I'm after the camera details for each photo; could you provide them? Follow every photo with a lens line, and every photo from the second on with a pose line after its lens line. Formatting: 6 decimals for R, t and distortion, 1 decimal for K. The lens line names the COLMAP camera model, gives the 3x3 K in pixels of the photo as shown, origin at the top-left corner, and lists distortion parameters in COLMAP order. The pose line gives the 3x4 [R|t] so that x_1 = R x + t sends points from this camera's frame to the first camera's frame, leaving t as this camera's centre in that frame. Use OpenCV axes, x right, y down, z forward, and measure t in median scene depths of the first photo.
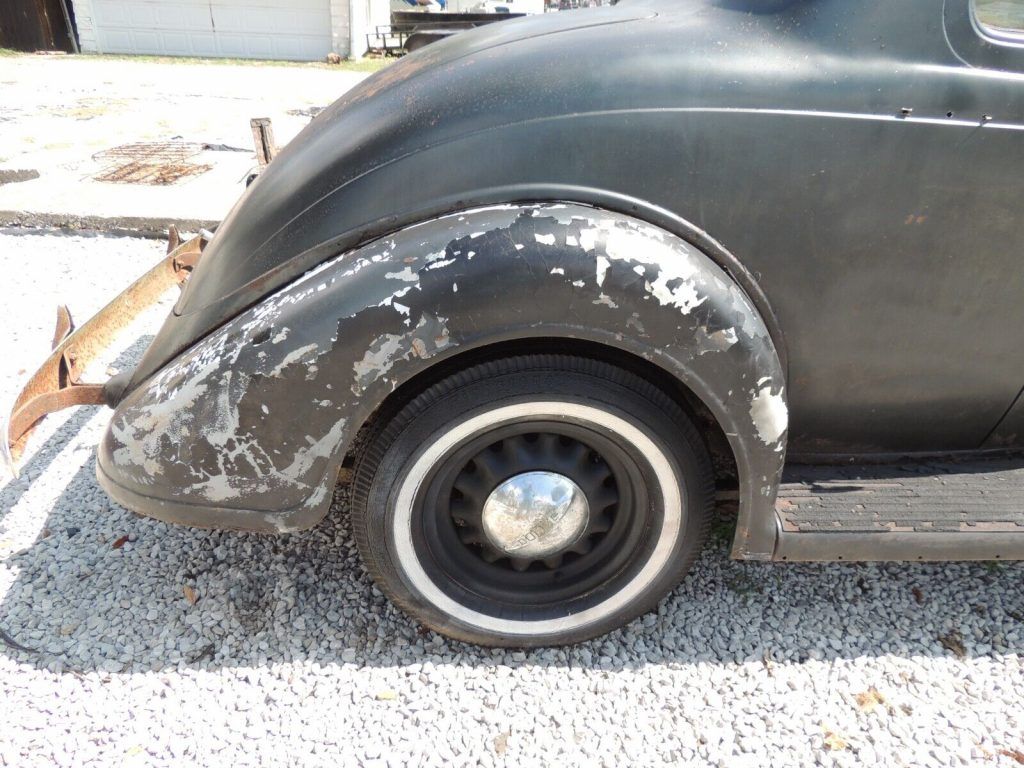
lens RADIAL K [[725.9, 0, 514.2], [0, 725.9, 385.7], [0, 0, 1]] dist [-0.021310, 0.003497]
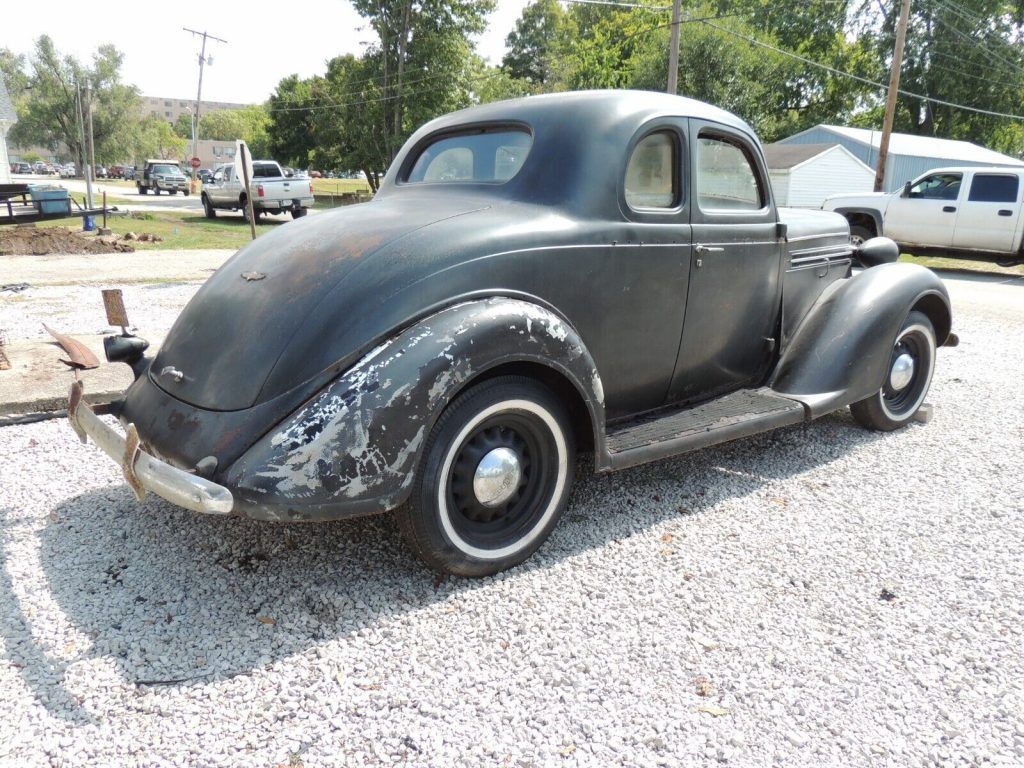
lens RADIAL K [[809.3, 0, 512.0], [0, 809.3, 384.0], [0, 0, 1]] dist [-0.008227, 0.001499]
pose [[0.816139, -0.161623, 0.554792, -1.105541], [0.277938, 0.951533, -0.131664, 0.262340], [-0.506623, 0.261654, 0.821505, -0.737785]]
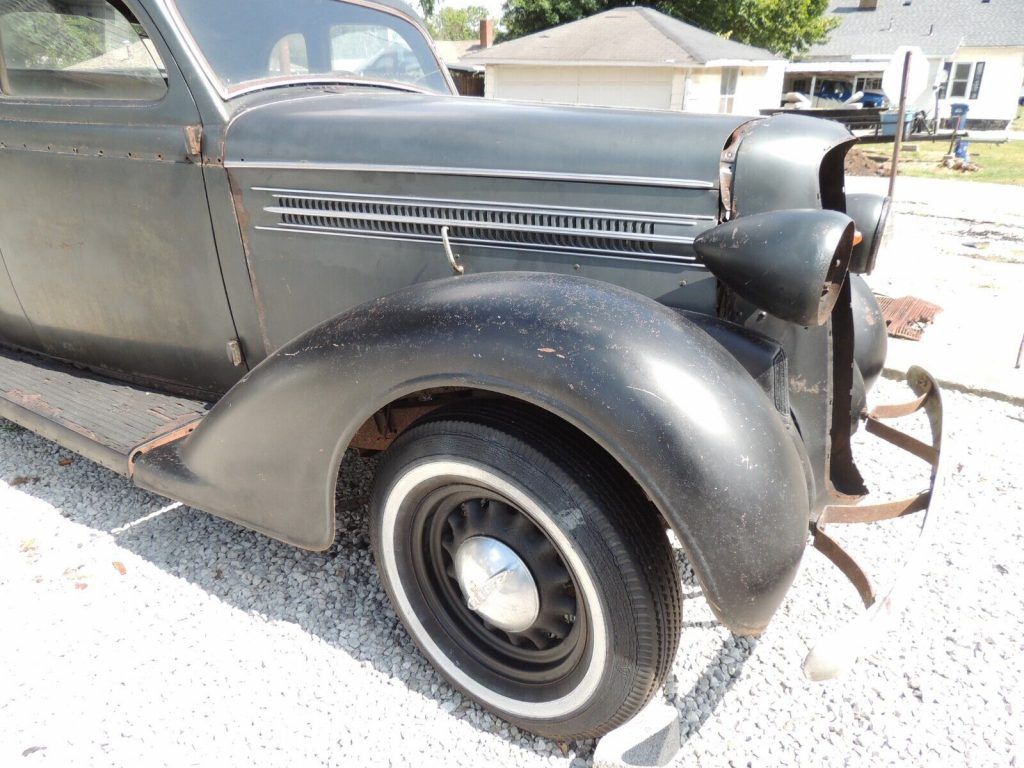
lens RADIAL K [[725.9, 0, 514.2], [0, 725.9, 385.7], [0, 0, 1]] dist [-0.021310, 0.003497]
pose [[0.798586, 0.188900, -0.571469, 2.978137], [-0.254353, 0.966442, -0.035982, -0.055483], [0.545495, 0.174089, 0.819834, 0.381001]]
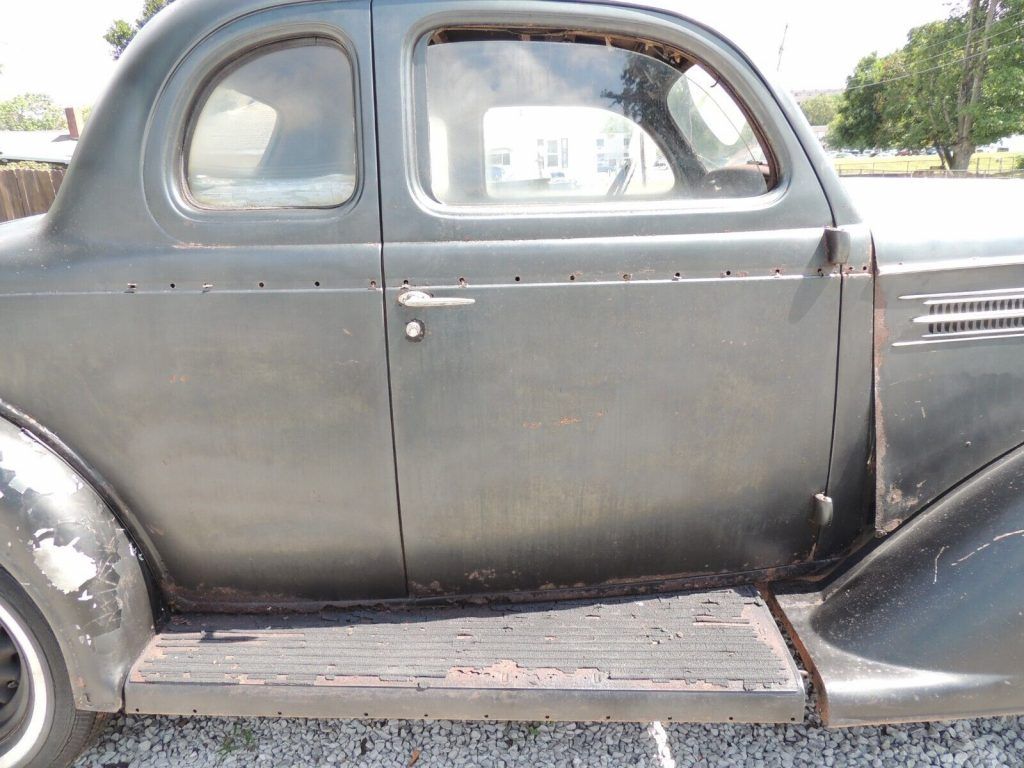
lens RADIAL K [[725.9, 0, 514.2], [0, 725.9, 385.7], [0, 0, 1]] dist [-0.021310, 0.003497]
pose [[0.990634, -0.043964, -0.129270, 1.182467], [0.018244, 0.980875, -0.193781, -0.000725], [0.135317, 0.189607, 0.972491, 0.015403]]
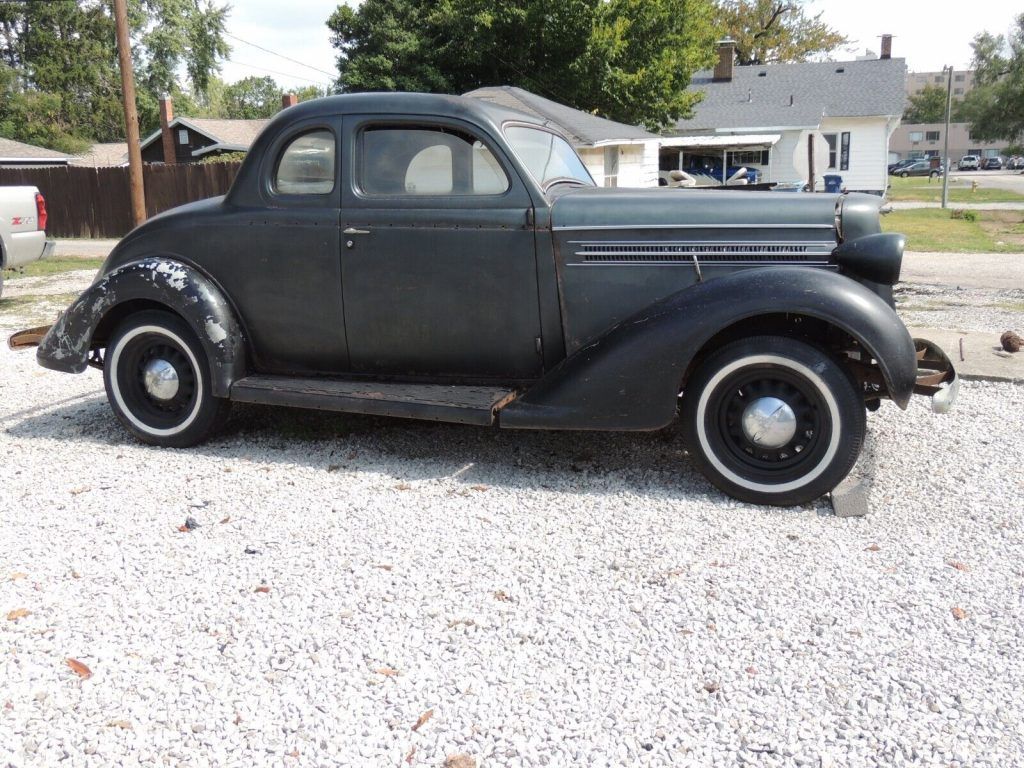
lens RADIAL K [[970.6, 0, 509.7], [0, 970.6, 380.3], [0, 0, 1]] dist [-0.029188, 0.014970]
pose [[0.909748, 0.026446, -0.414319, 2.873836], [-0.139680, 0.959287, -0.245475, 0.952557], [0.390959, 0.281192, 0.876403, -1.672233]]
